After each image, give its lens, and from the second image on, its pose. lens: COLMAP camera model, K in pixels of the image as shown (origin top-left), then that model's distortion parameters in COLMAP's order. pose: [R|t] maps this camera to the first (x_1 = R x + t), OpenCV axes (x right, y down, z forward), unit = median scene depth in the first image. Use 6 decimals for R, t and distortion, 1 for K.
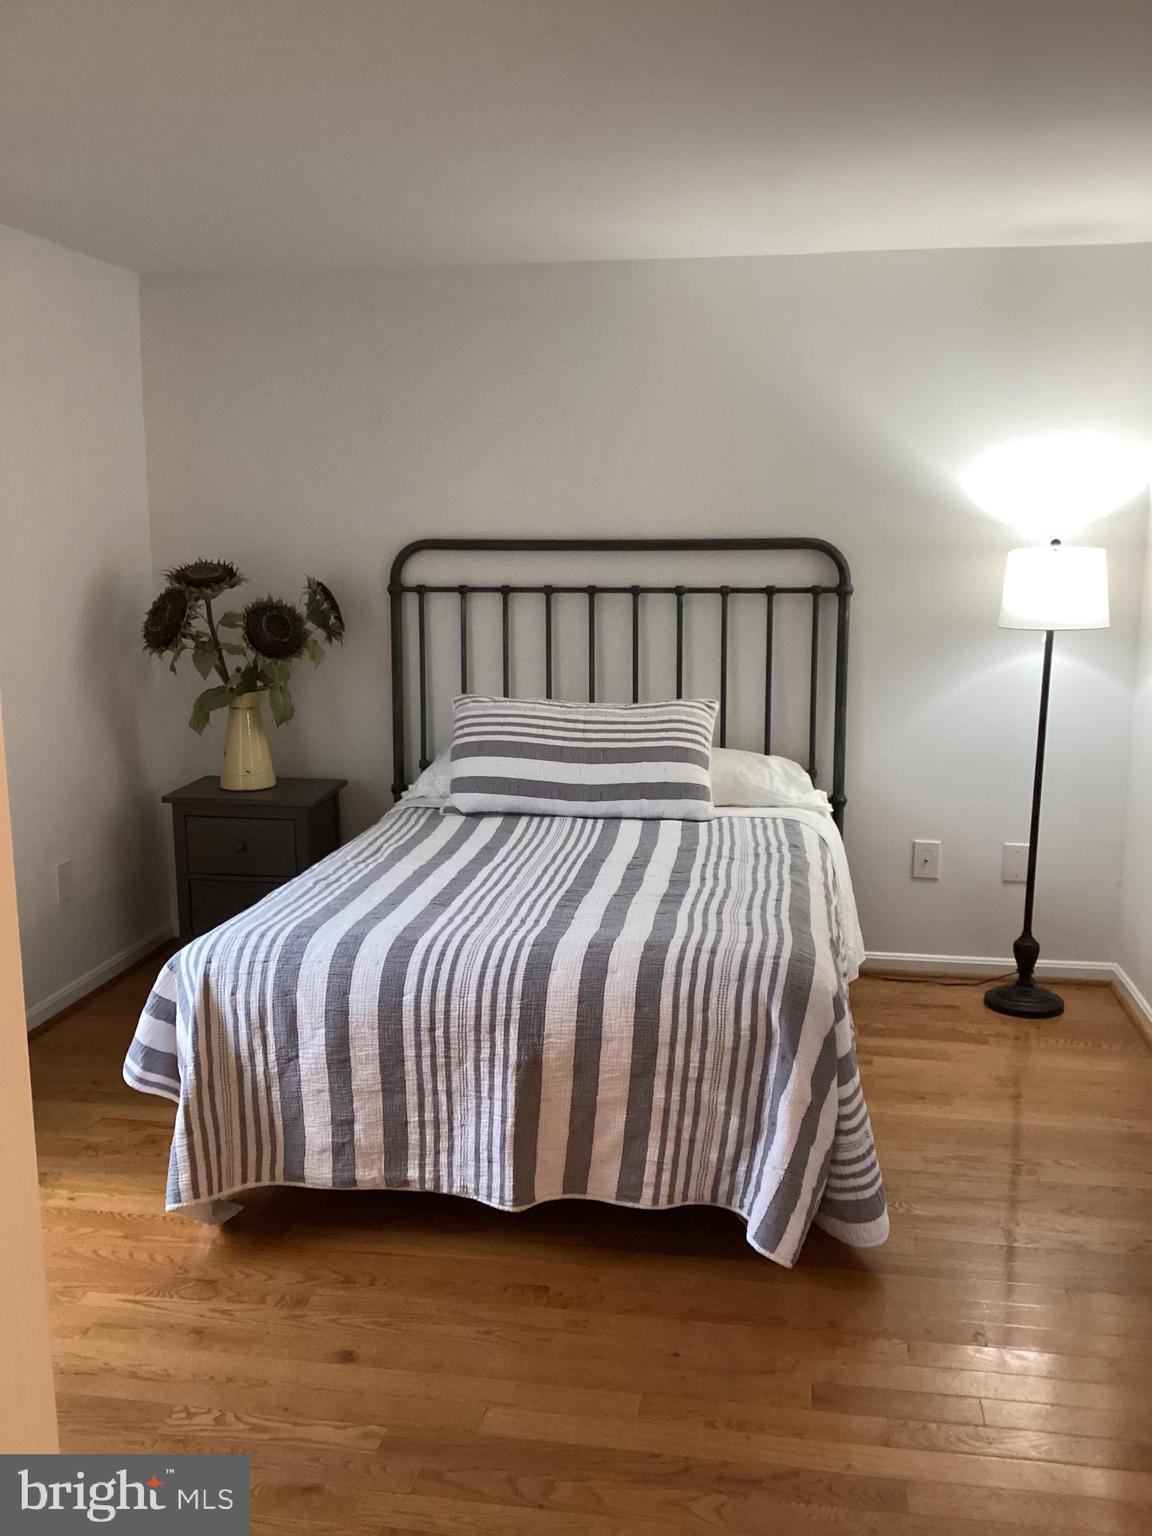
lens RADIAL K [[1388.5, 0, 571.8], [0, 1388.5, 759.6], [0, 0, 1]] dist [0.089679, -0.134337]
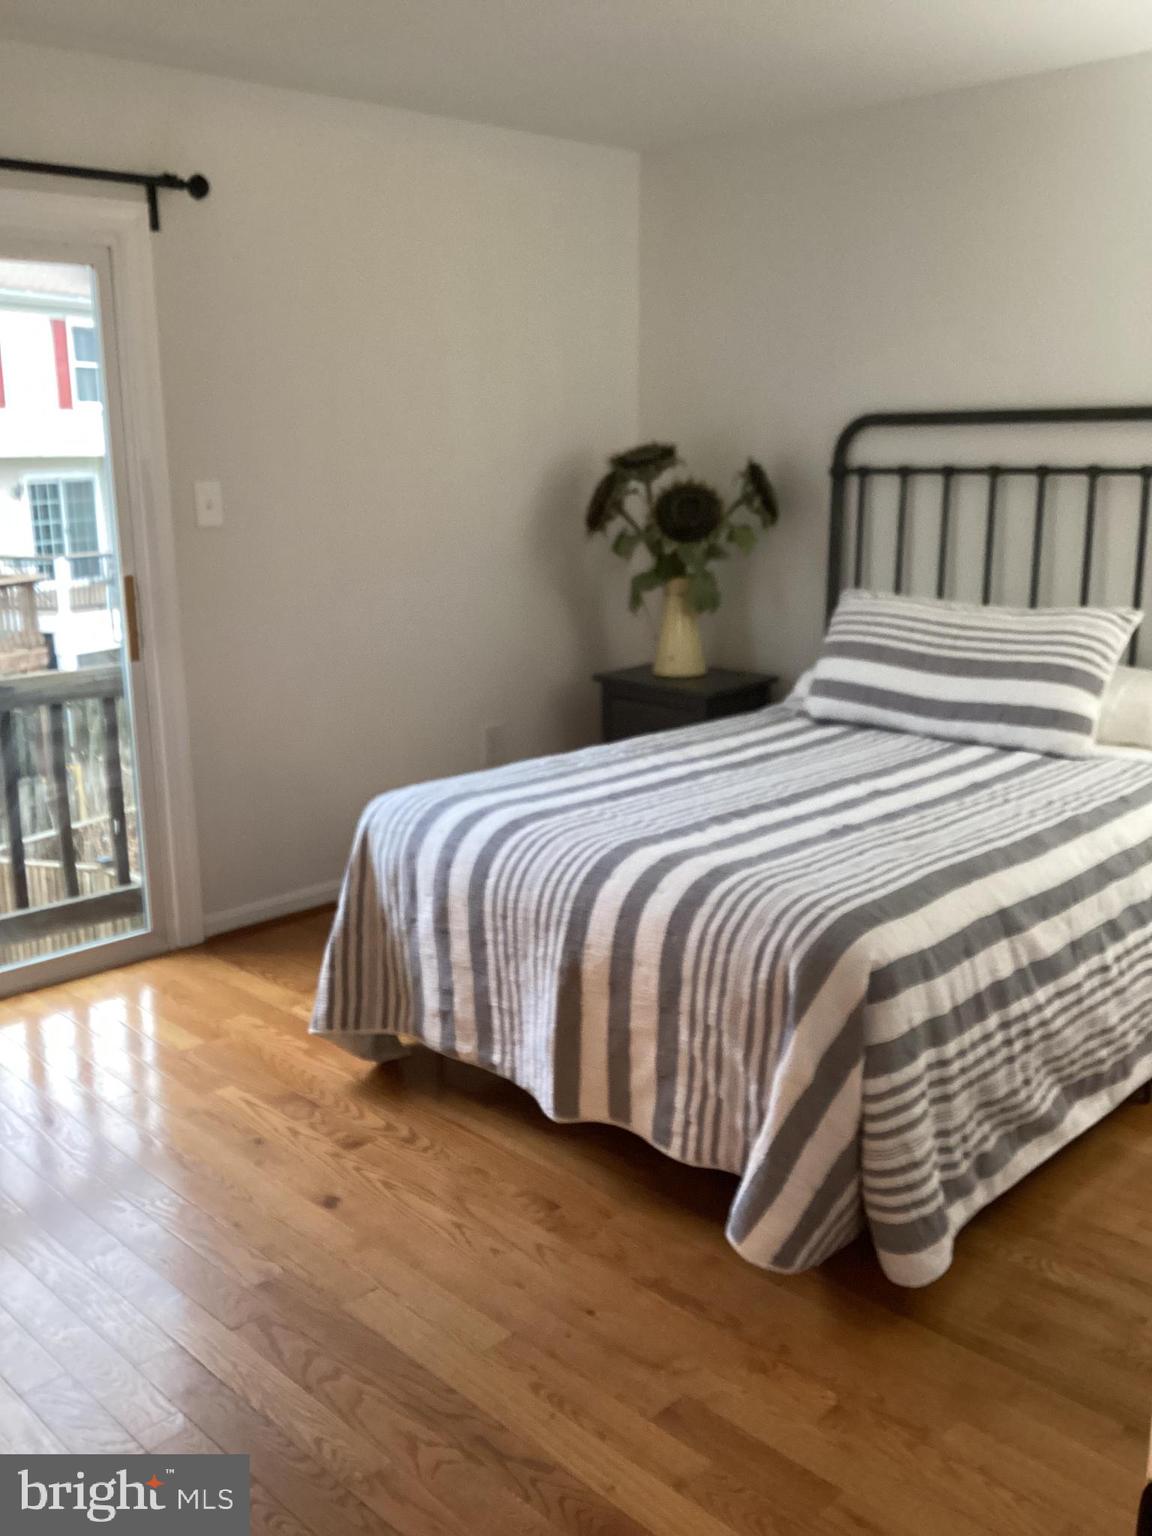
lens RADIAL K [[1388.5, 0, 573.0], [0, 1388.5, 778.5], [0, 0, 1]] dist [0.089679, -0.134337]
pose [[0.808378, 0.130484, -0.574020, 0.471028], [-0.086093, 0.990845, 0.103993, -0.005456], [0.582335, -0.034647, 0.812211, 0.244501]]
